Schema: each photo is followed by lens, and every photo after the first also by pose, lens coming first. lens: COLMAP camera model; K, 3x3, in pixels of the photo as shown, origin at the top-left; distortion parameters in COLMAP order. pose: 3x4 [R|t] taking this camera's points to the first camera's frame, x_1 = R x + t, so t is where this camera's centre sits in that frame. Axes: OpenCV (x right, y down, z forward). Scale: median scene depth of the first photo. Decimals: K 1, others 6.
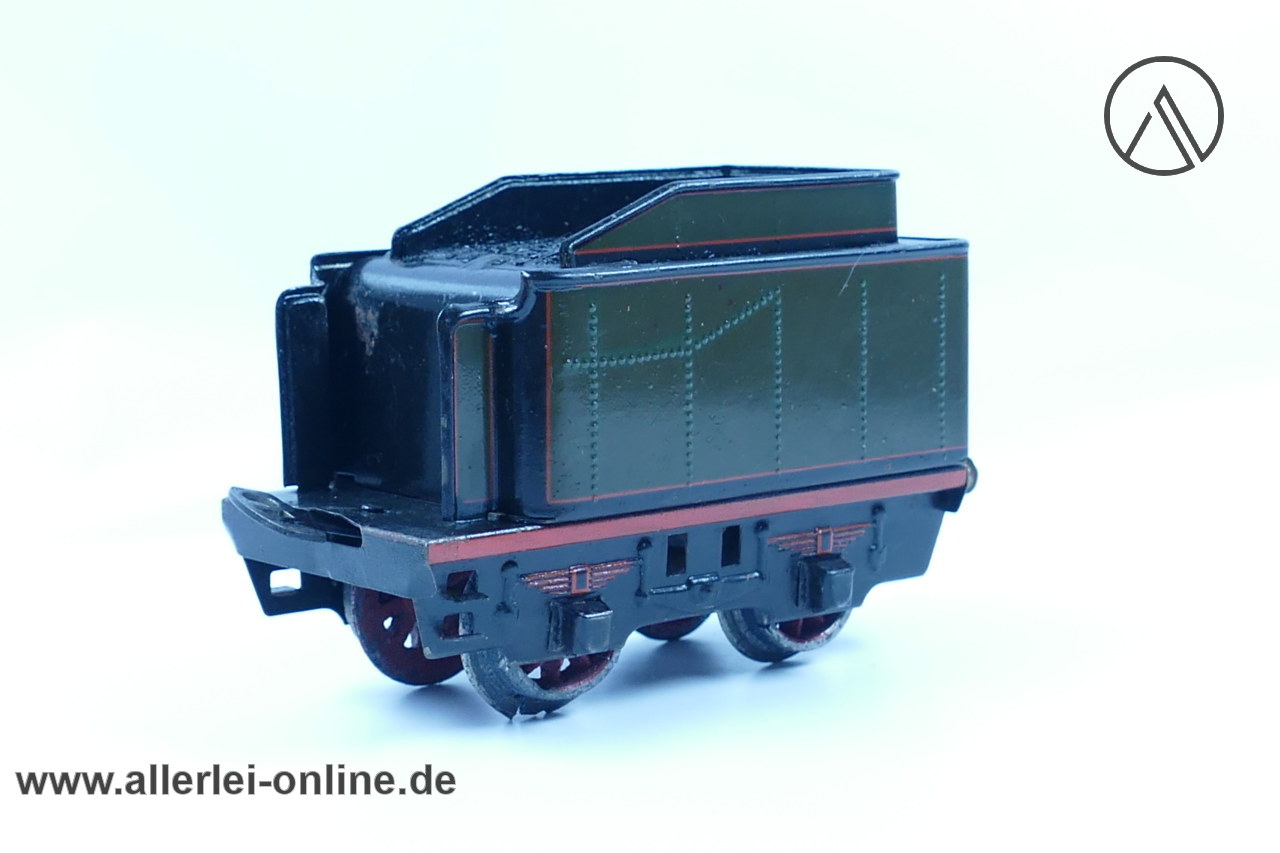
lens RADIAL K [[2748.9, 0, 640.0], [0, 2748.9, 426.5], [0, 0, 1]] dist [-0.021038, -0.088011]
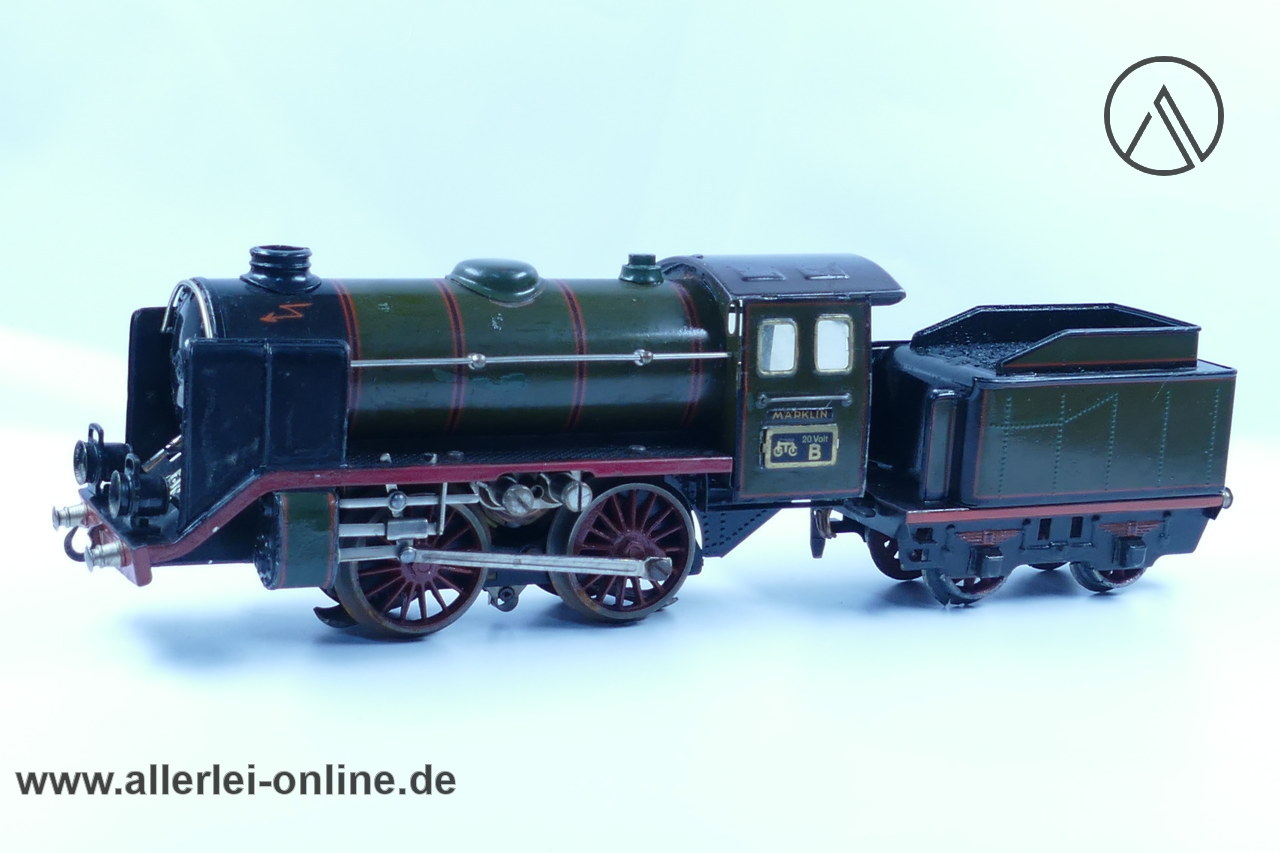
lens RADIAL K [[2610.7, 0, 640.0], [0, 2610.7, 426.5], [0, 0, 1]] dist [-0.017139, -0.156660]
pose [[0.972066, 0.116168, -0.203943, 0.098760], [-0.103662, 0.992075, 0.071006, -0.118353], [0.210575, -0.047882, 0.976404, -0.767097]]
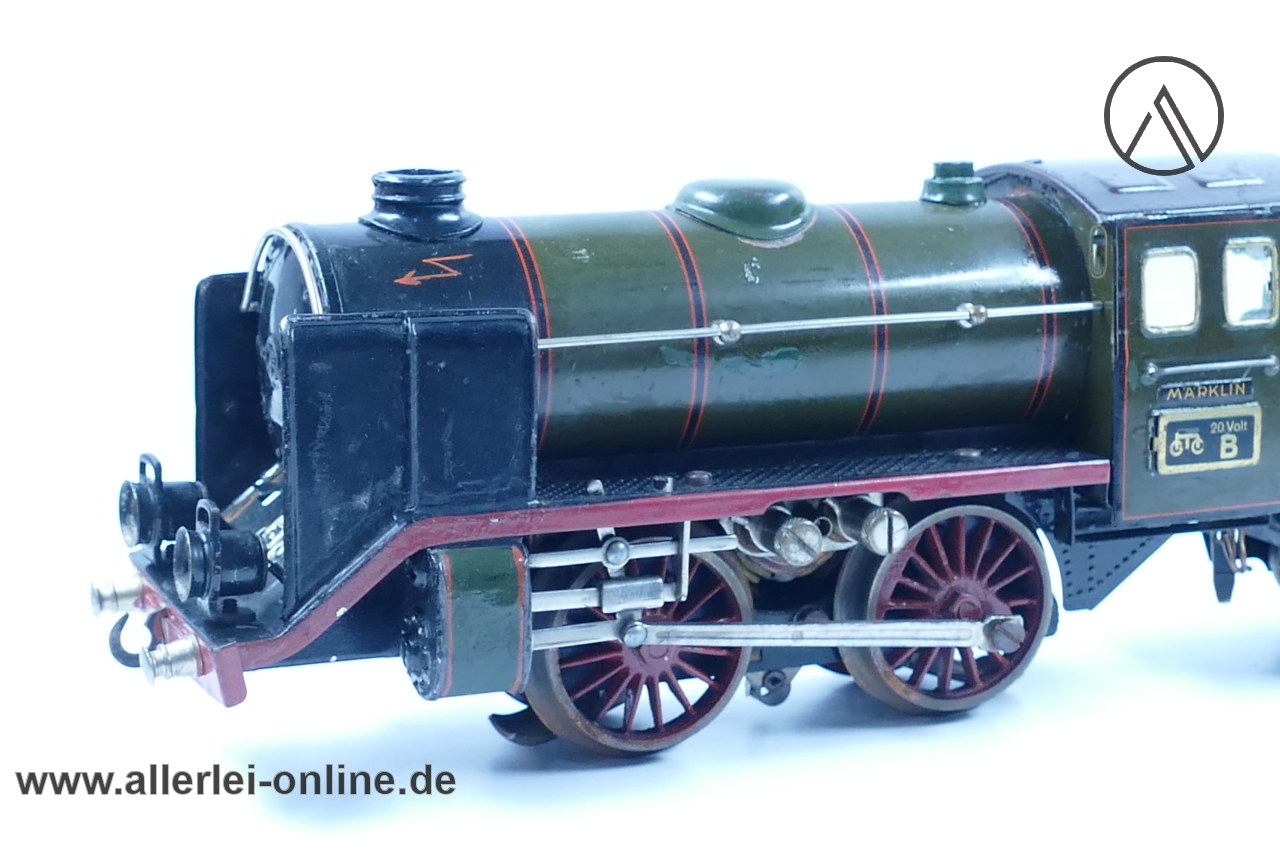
lens RADIAL K [[2748.9, 0, 640.0], [0, 2748.9, 426.5], [0, 0, 1]] dist [-0.021038, -0.088011]
pose [[0.968870, 0.073212, -0.236498, -0.097208], [-0.055993, 0.995322, 0.078732, -0.081551], [0.241156, -0.063039, 0.968437, -0.304594]]
